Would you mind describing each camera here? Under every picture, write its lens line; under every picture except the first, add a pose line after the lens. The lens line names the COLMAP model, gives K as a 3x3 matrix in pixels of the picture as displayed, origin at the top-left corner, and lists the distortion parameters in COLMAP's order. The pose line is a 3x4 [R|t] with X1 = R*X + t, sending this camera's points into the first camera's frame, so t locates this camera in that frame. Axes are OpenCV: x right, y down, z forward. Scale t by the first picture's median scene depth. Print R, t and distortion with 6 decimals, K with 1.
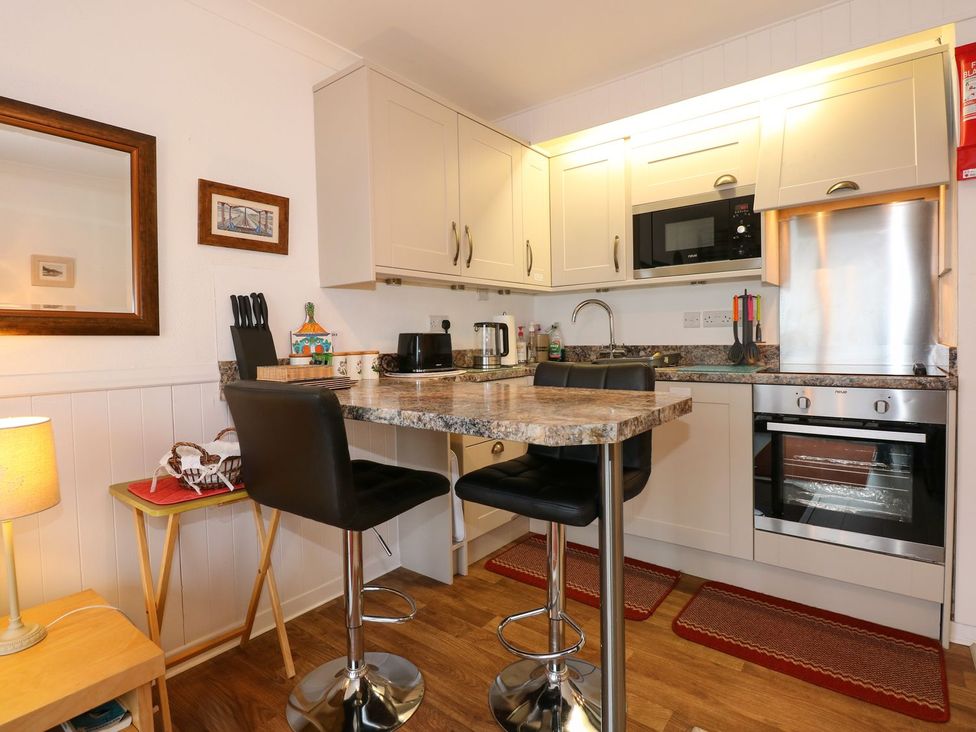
lens RADIAL K [[508.2, 0, 490.5], [0, 508.2, 348.5], [0, 0, 1]] dist [0.001275, -0.013643]
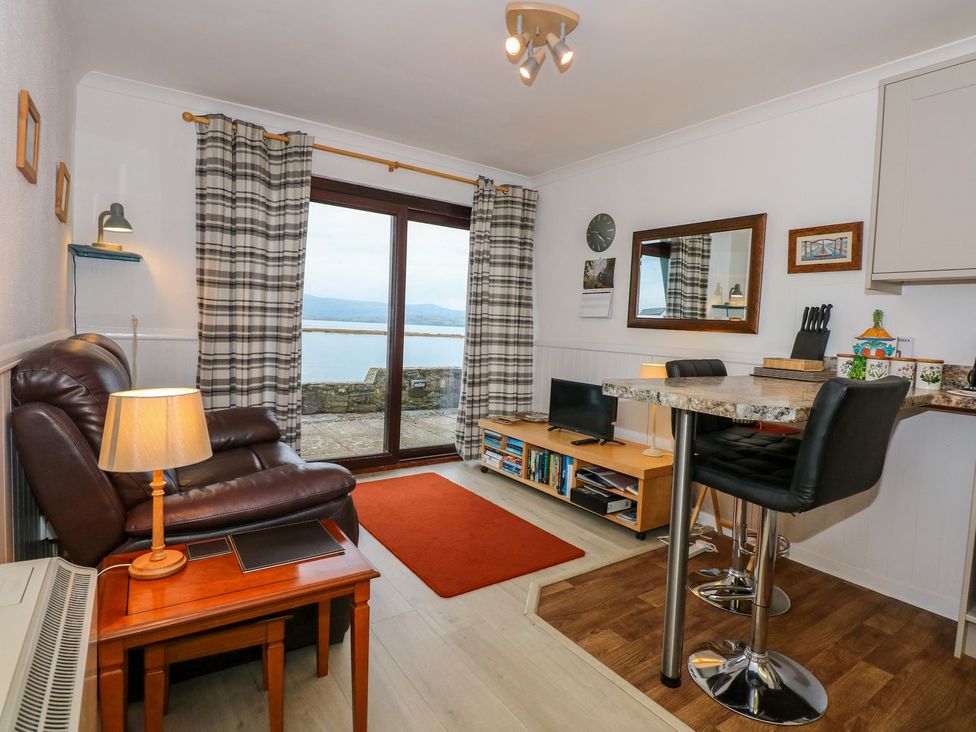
lens RADIAL K [[520.9, 0, 492.0], [0, 520.9, 360.4], [0, 0, 1]] dist [-0.000410, -0.012869]
pose [[-0.307968, 0.063295, -0.949289, 0.970079], [-0.060689, 0.994445, 0.085995, -0.027887], [0.949459, 0.084095, -0.302416, 0.559398]]
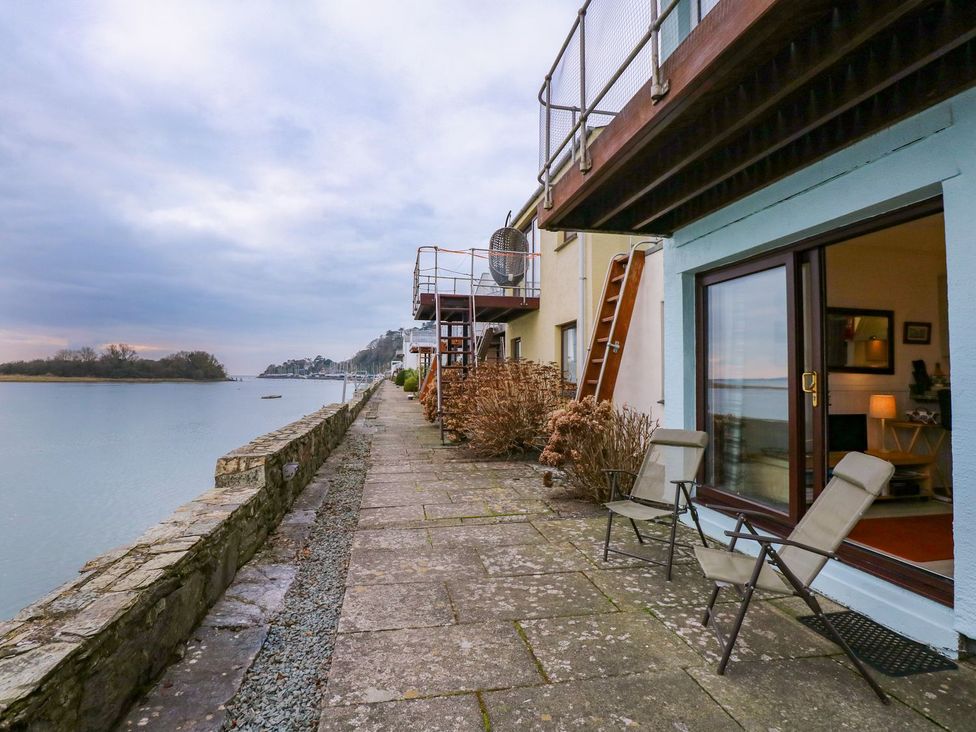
lens RADIAL K [[520.9, 0, 492.0], [0, 520.9, 360.4], [0, 0, 1]] dist [-0.000410, -0.012869]
pose [[0.757437, 0.005671, -0.652884, -0.357188], [-0.037941, 0.998655, -0.035342, 0.072405], [0.651805, 0.051541, 0.756633, -2.368338]]
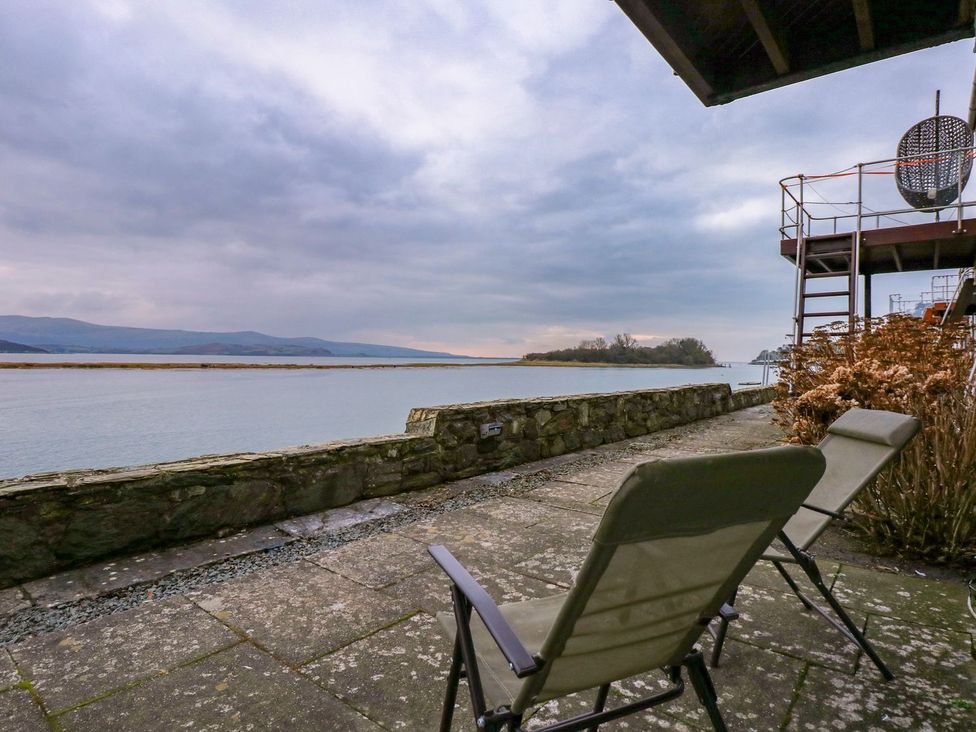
lens RADIAL K [[544.4, 0, 487.4], [0, 544.4, 355.9], [0, 0, 1]] dist [-0.002677, -0.001857]
pose [[-0.016616, 0.014294, -0.999760, -0.068207], [-0.031679, 0.999388, 0.014816, 0.139315], [0.999360, 0.031917, -0.016153, -1.170029]]
